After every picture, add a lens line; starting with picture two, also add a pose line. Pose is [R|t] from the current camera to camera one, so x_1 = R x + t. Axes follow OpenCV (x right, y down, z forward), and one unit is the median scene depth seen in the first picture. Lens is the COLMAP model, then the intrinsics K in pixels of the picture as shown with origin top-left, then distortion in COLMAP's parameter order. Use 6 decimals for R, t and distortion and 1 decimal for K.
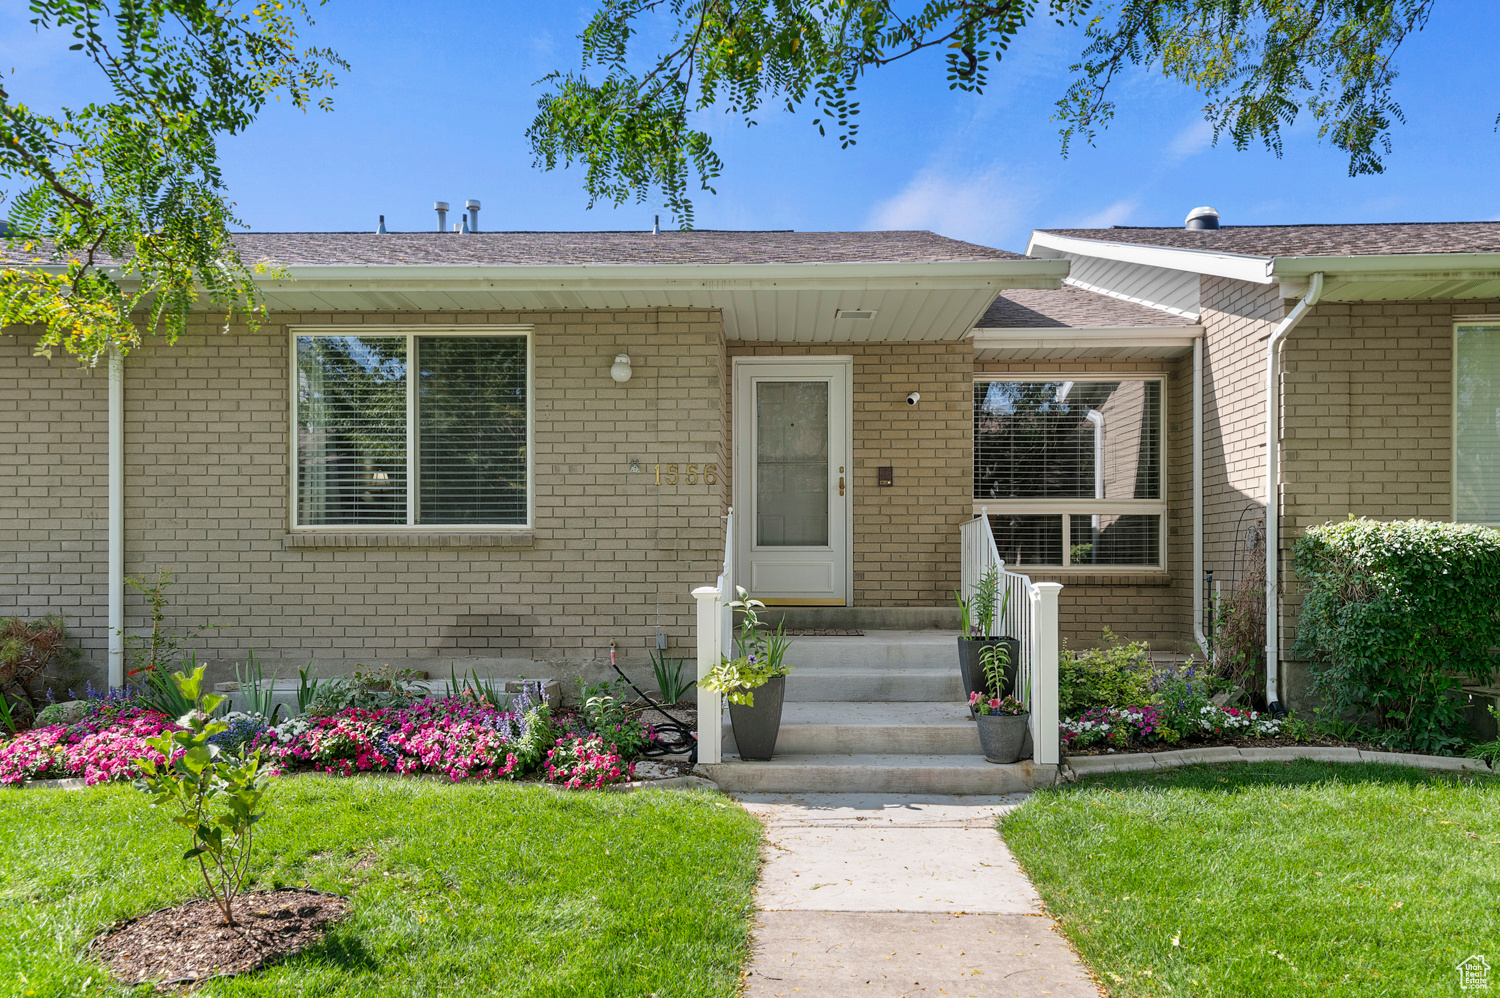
lens RADIAL K [[1113.9, 0, 750.3], [0, 1113.9, 510.6], [0, 0, 1]] dist [0.028052, 0.004793]
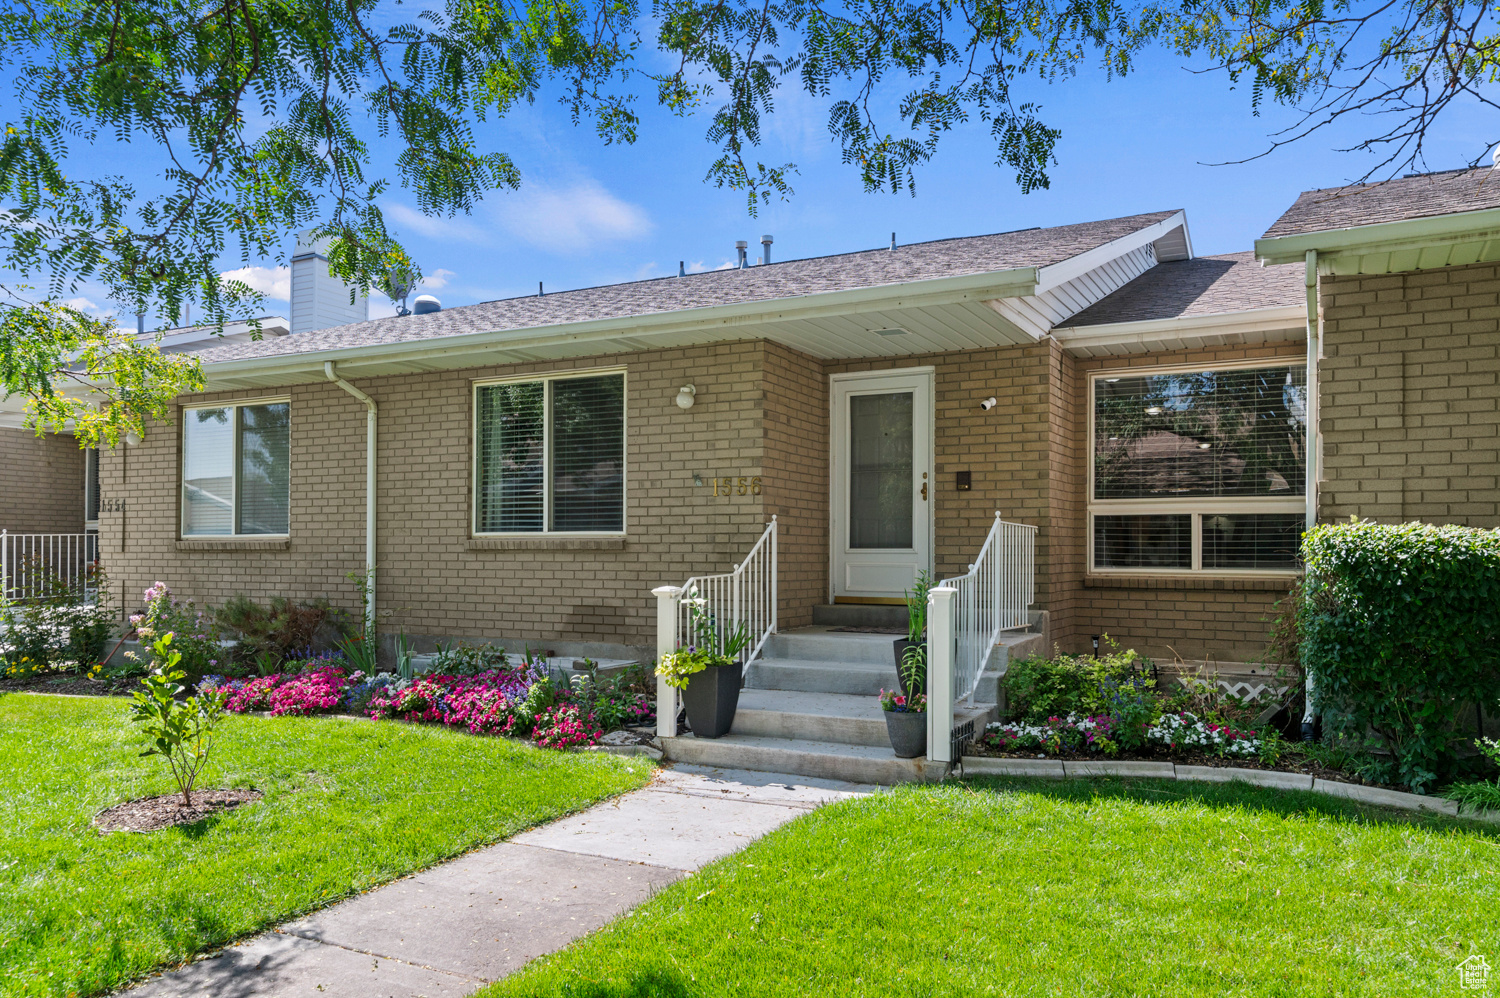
lens RADIAL K [[1113.9, 0, 749.9], [0, 1113.9, 490.8], [0, 0, 1]] dist [0.028052, 0.004793]
pose [[0.894647, -0.022137, -0.446224, 0.461267], [0.017150, 0.999737, -0.015212, -0.010463], [0.446444, 0.005957, 0.894792, -0.011653]]
